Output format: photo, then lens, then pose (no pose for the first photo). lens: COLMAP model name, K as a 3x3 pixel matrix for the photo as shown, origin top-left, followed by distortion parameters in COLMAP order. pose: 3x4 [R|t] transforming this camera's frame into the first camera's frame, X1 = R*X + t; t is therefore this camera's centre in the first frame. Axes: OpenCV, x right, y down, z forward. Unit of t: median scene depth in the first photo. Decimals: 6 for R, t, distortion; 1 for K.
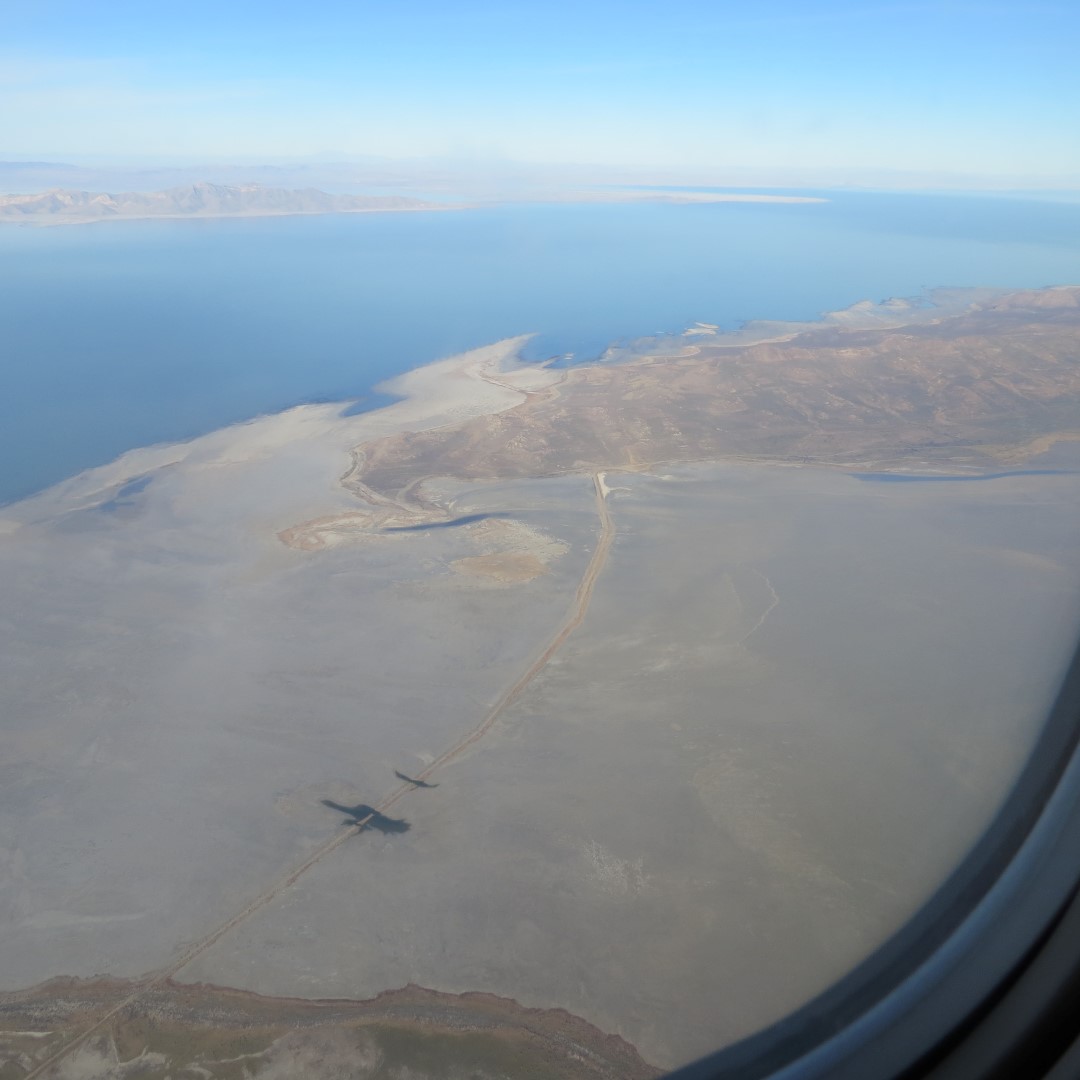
lens RADIAL K [[1017.5, 0, 548.1], [0, 1017.5, 543.5], [0, 0, 1]] dist [-0.029976, 0.000000]
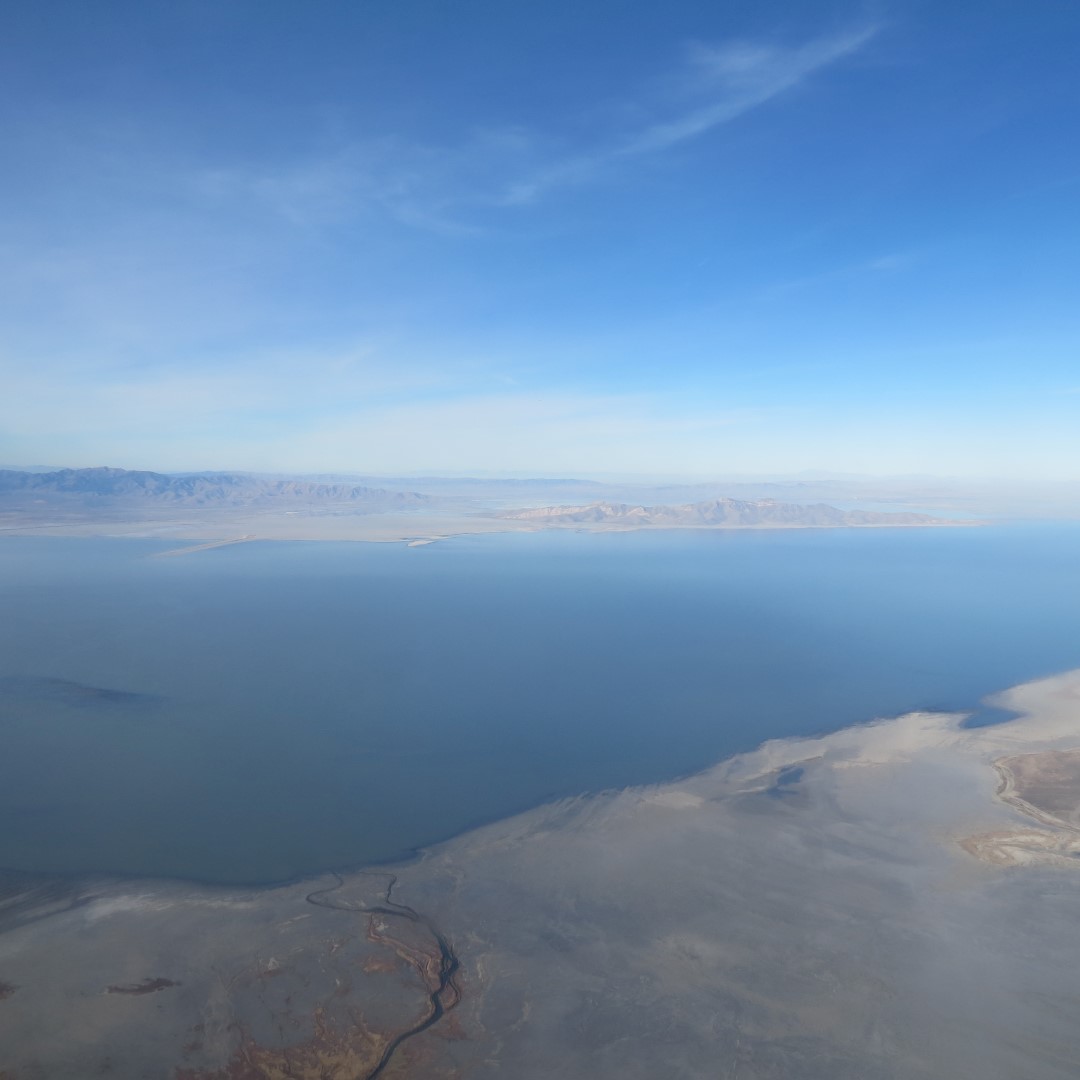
lens RADIAL K [[1017.5, 0, 545.6], [0, 1017.5, 551.1], [0, 0, 1]] dist [-0.029976, 0.000000]
pose [[0.900533, 0.025835, -0.434019, -0.171147], [-0.149006, 0.956120, -0.252254, 0.022101], [0.408457, 0.291835, 0.864867, -0.076615]]
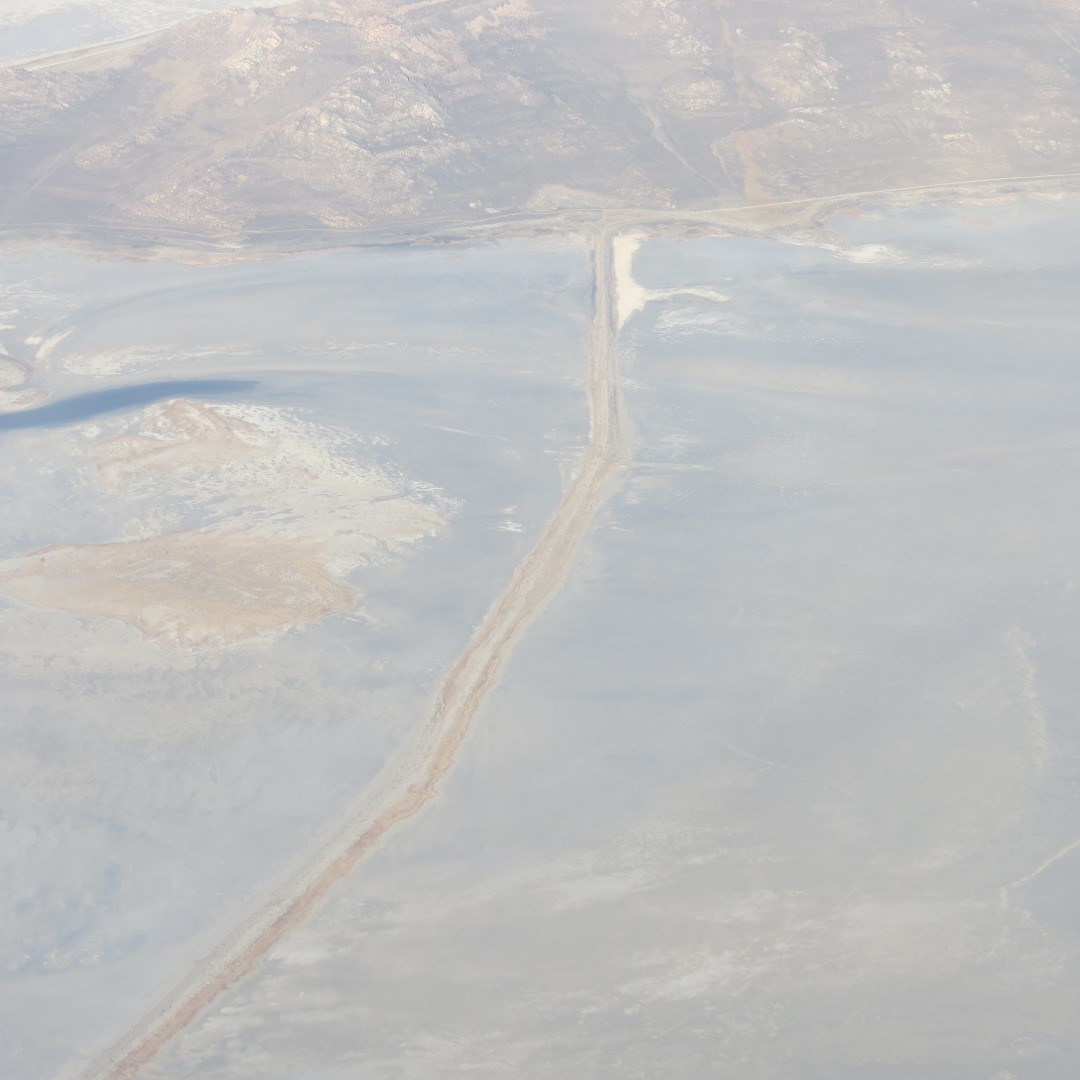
lens RADIAL K [[3631.8, 0, 541.3], [0, 3631.8, 540.2], [0, 0, 1]] dist [0.060344, 0.000000]
pose [[0.999196, 0.016644, -0.036478, 0.064614], [-0.015797, 0.999602, 0.023391, -0.009899], [0.036852, -0.022796, 0.999061, 0.030881]]
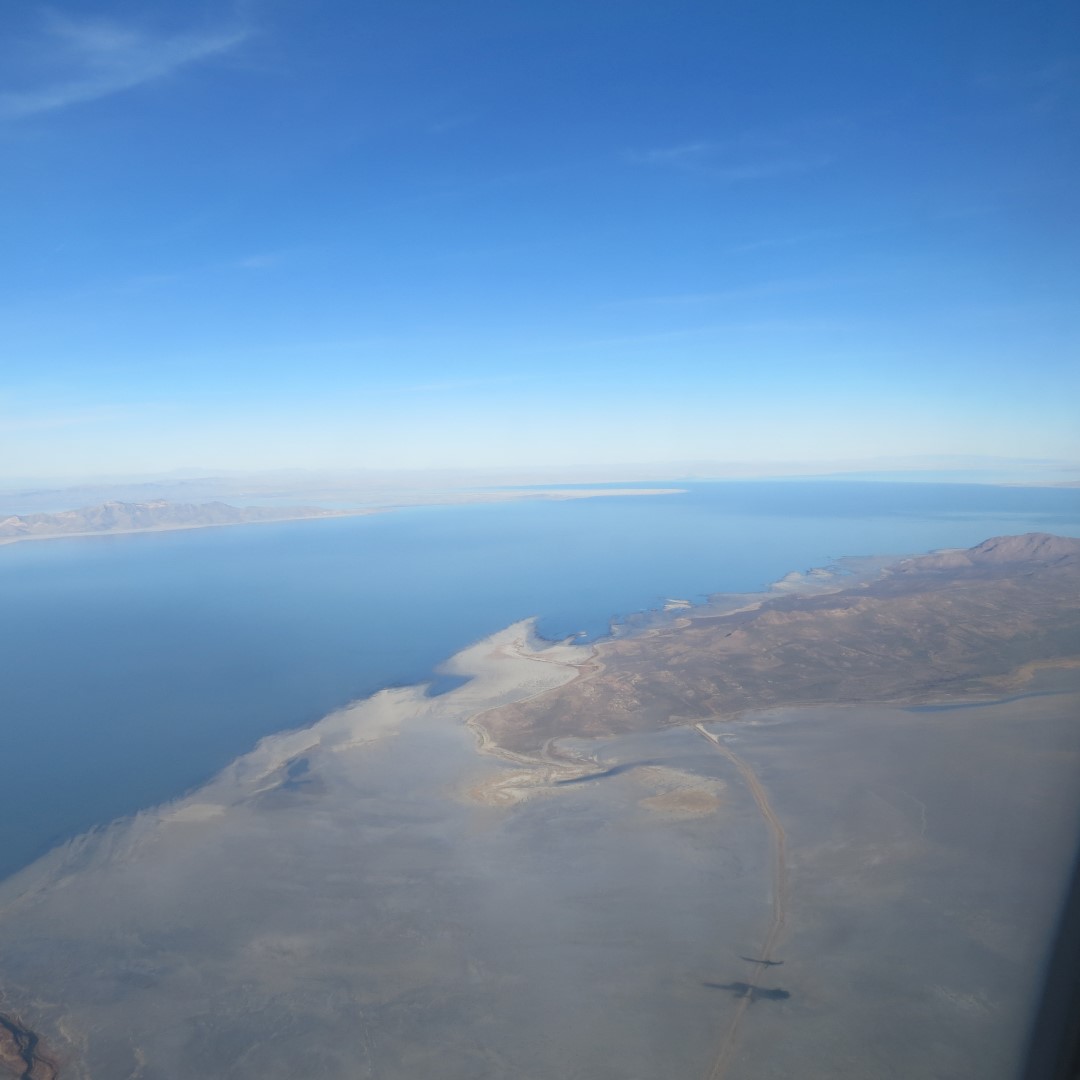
lens RADIAL K [[1017.5, 0, 546.3], [0, 1017.5, 540.9], [0, 0, 1]] dist [-0.029976, 0.000000]
pose [[0.987727, -0.052431, 0.147127, -0.269758], [0.091855, 0.956852, -0.275674, 0.032663], [-0.126325, 0.285805, 0.949925, -0.123302]]
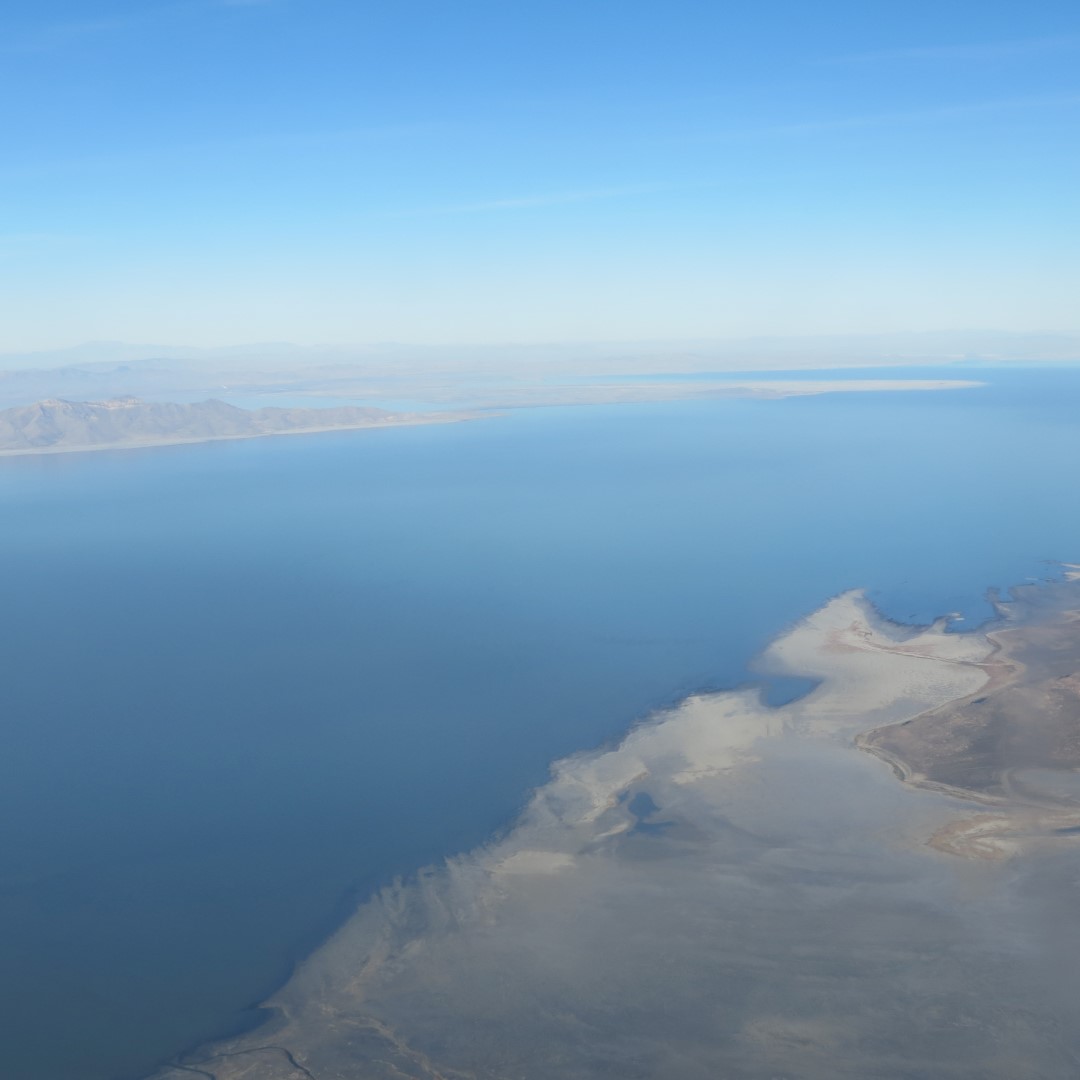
lens RADIAL K [[1758.1, 0, 541.3], [0, 1758.1, 544.8], [0, 0, 1]] dist [-0.065167, 0.000000]
pose [[0.996964, -0.049218, 0.060328, -0.500978], [0.062364, 0.968689, -0.240317, 0.055391], [-0.046612, 0.243350, 0.968818, -0.224840]]
